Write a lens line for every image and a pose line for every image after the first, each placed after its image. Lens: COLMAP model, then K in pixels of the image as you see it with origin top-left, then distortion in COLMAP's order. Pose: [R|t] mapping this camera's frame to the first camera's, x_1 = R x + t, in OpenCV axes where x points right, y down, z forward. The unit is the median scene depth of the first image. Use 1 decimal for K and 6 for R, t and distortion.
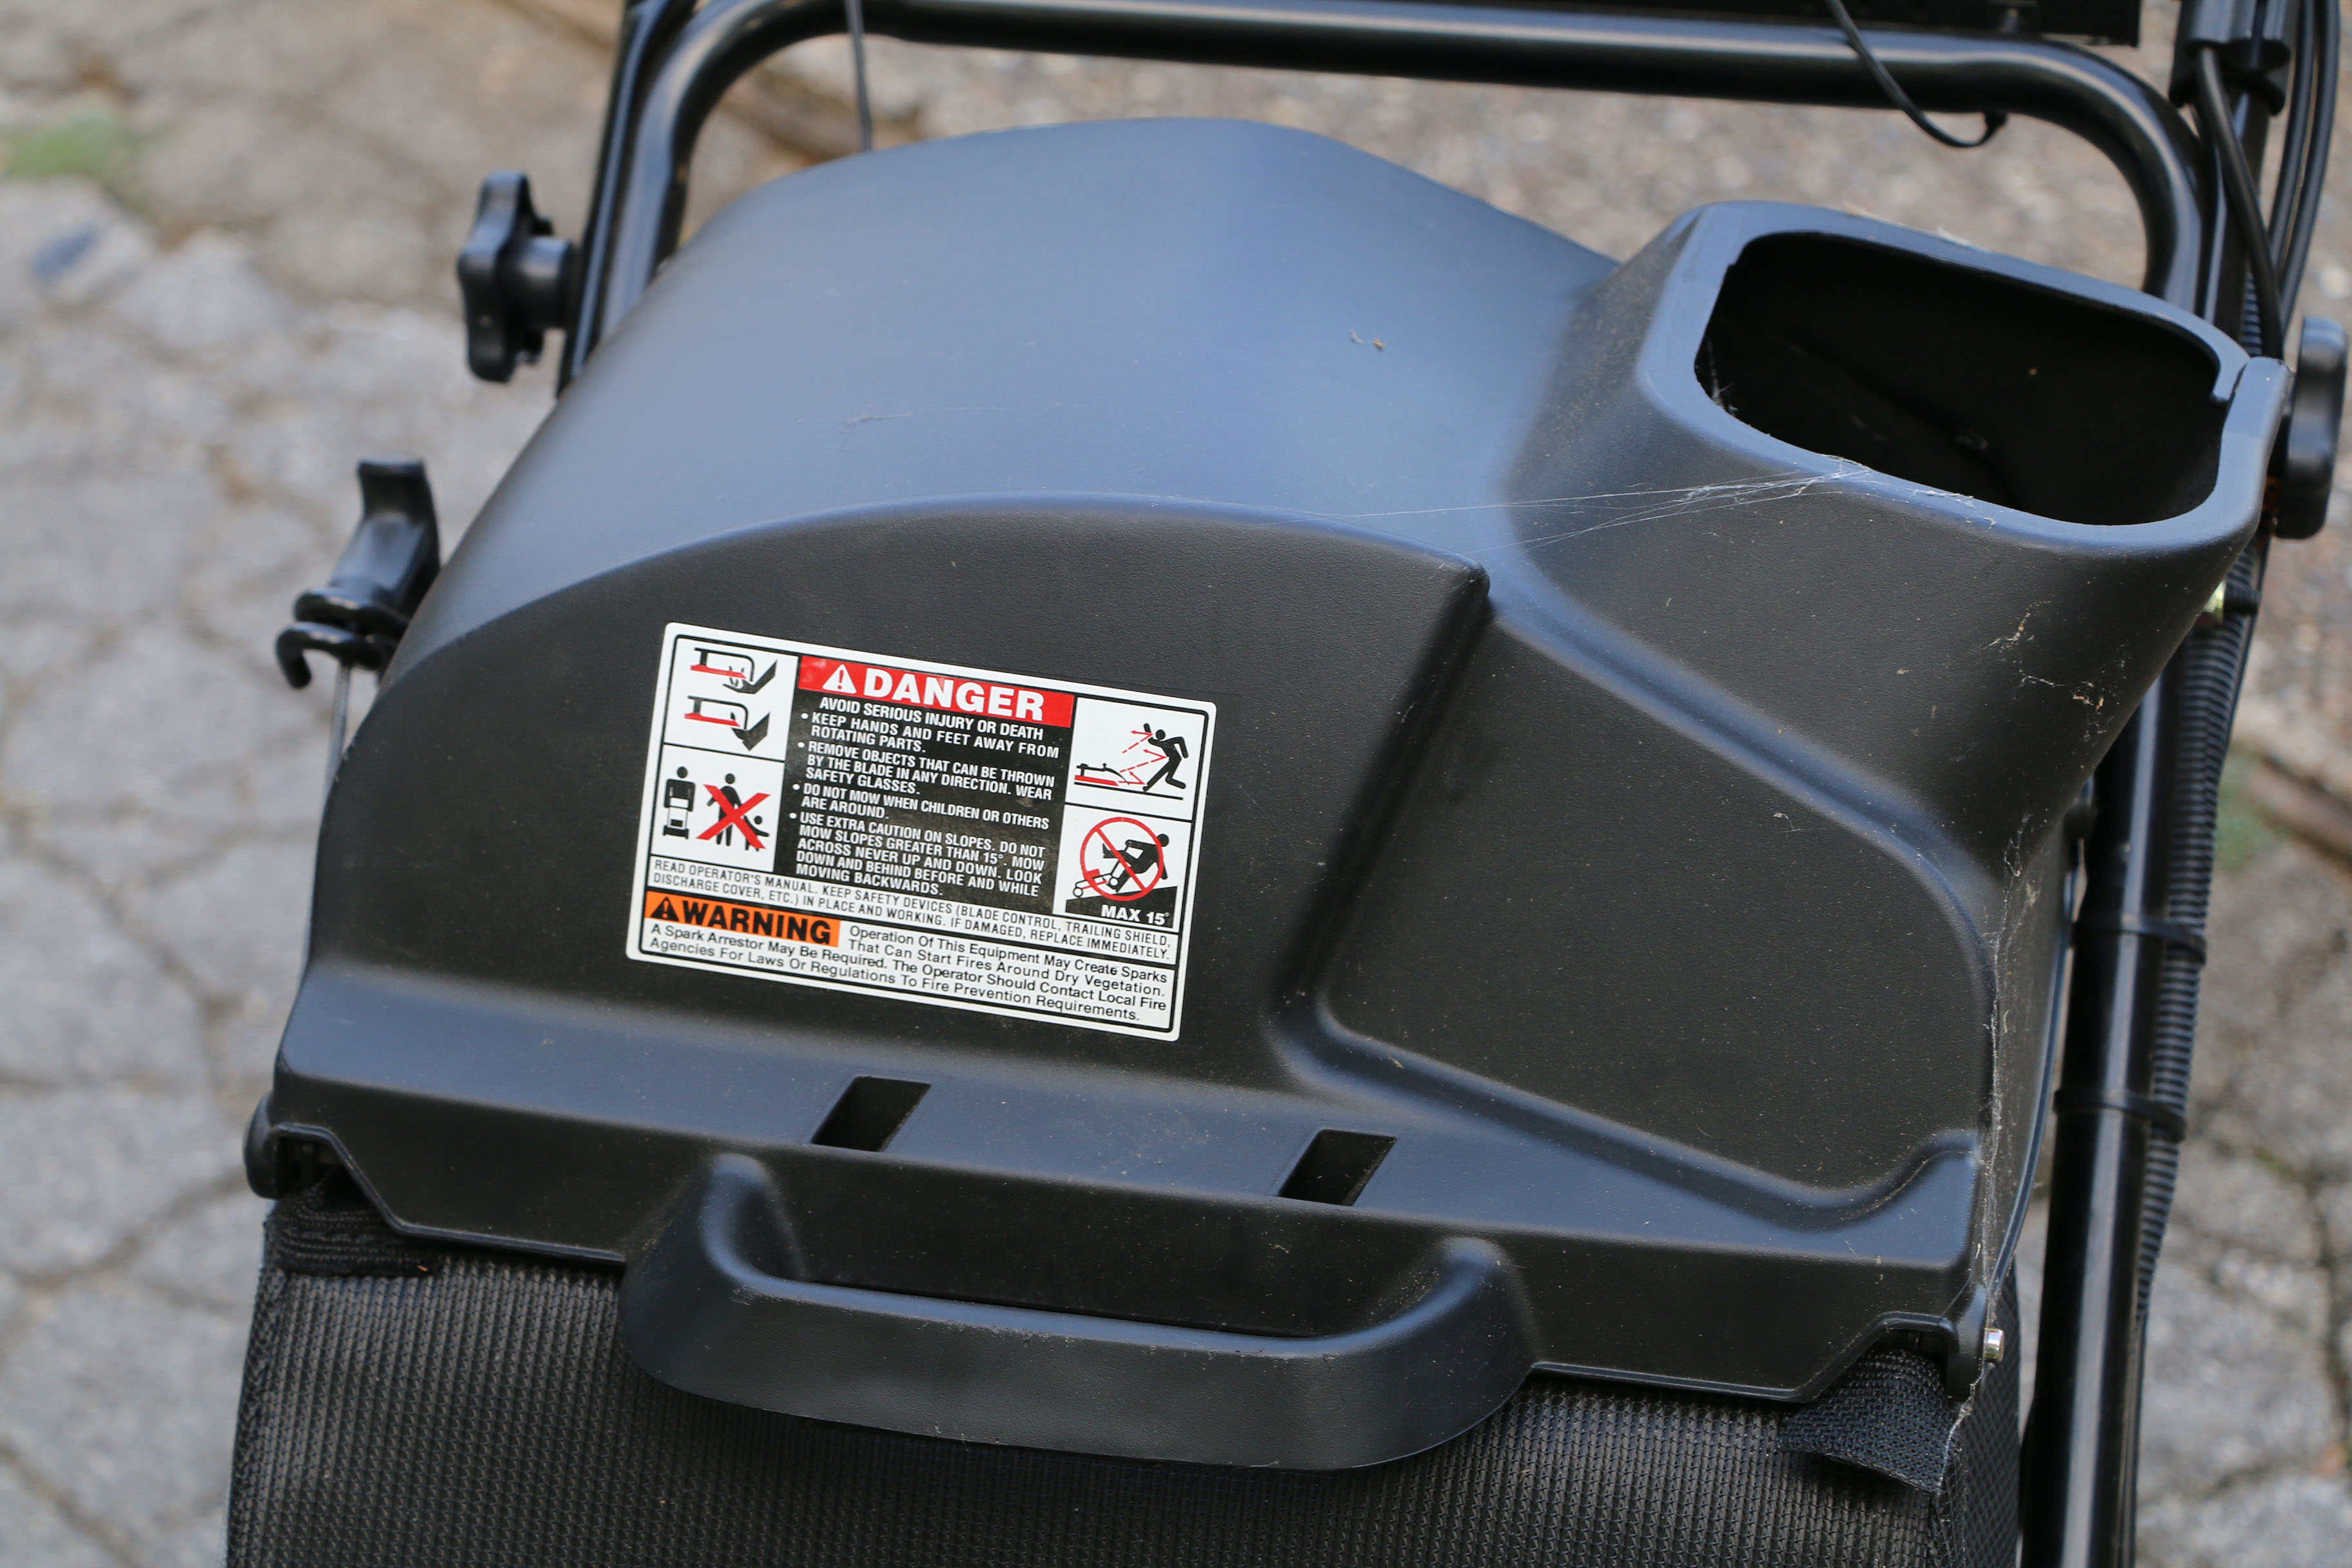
lens RADIAL K [[6472.8, 0, 1154.0], [0, 6472.8, 781.9], [0, 0, 1]] dist [0.568658, 0.000000]
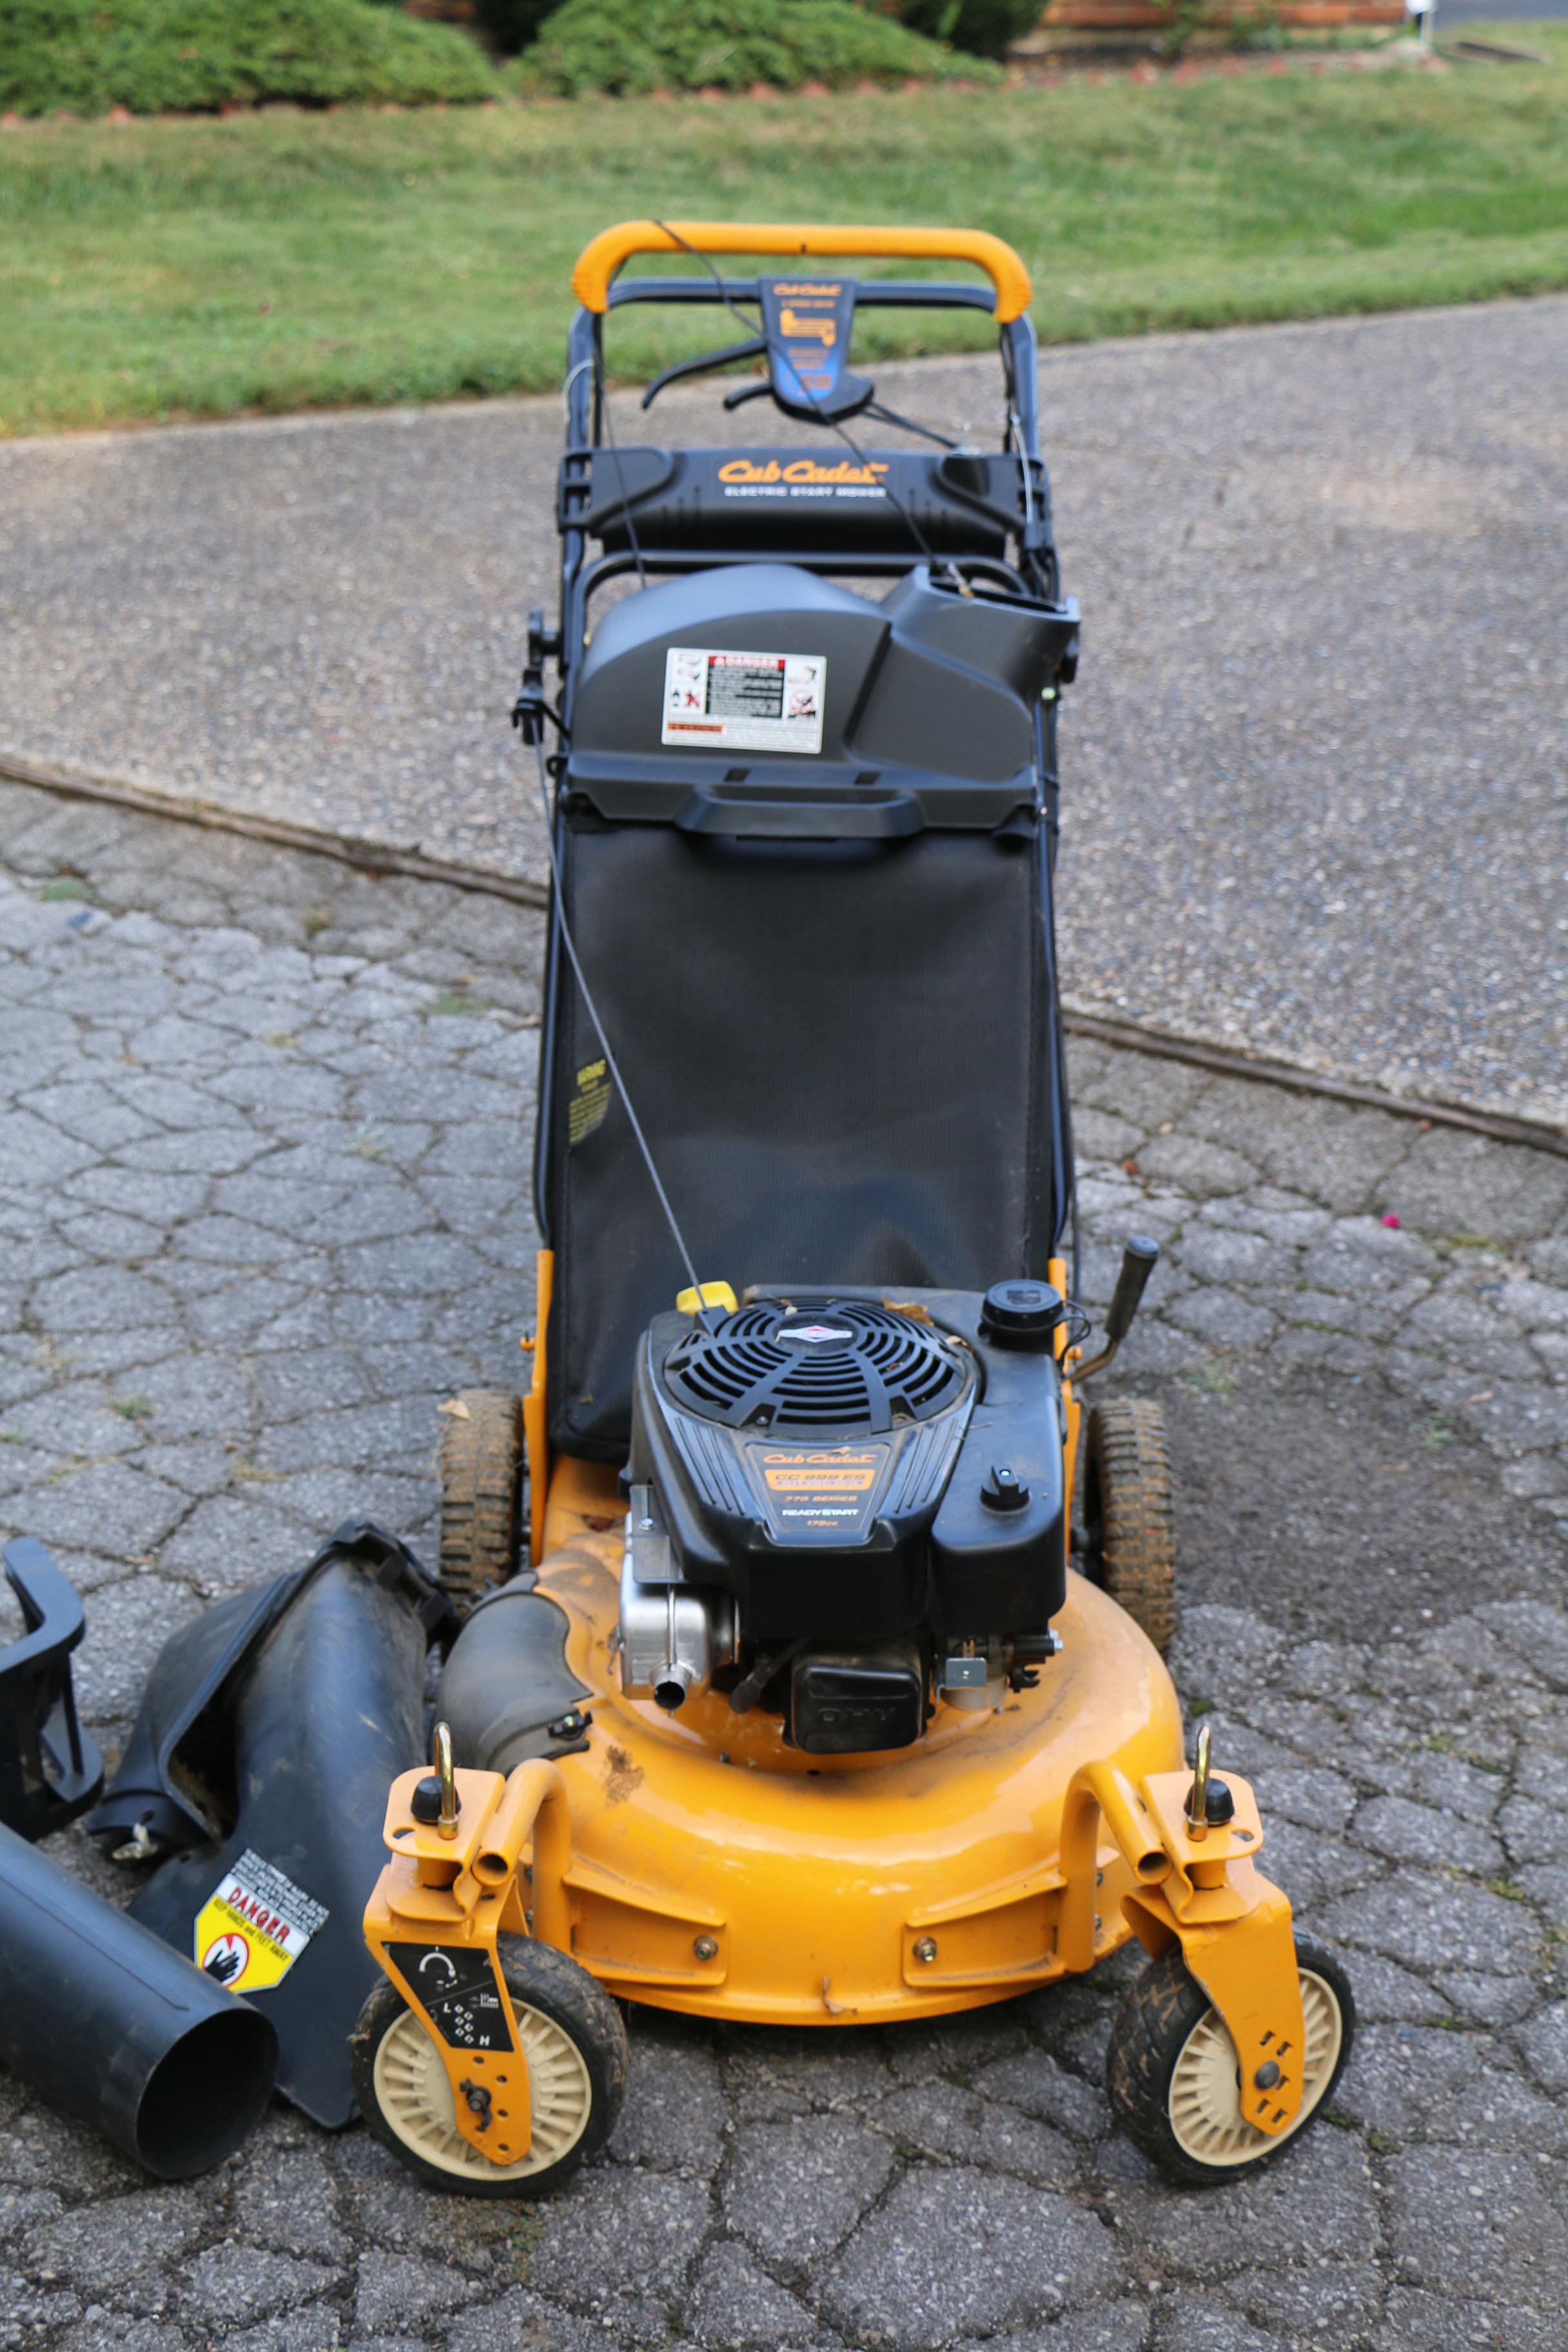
lens RADIAL K [[3786.7, 0, 774.2], [0, 3786.7, 1152.0], [0, 0, 1]] dist [0.158186, 0.000000]
pose [[0.979152, -0.047438, 0.197514, -0.391516], [0.079505, 0.984275, -0.157742, 0.514629], [-0.186925, 0.170156, 0.967526, -0.887451]]
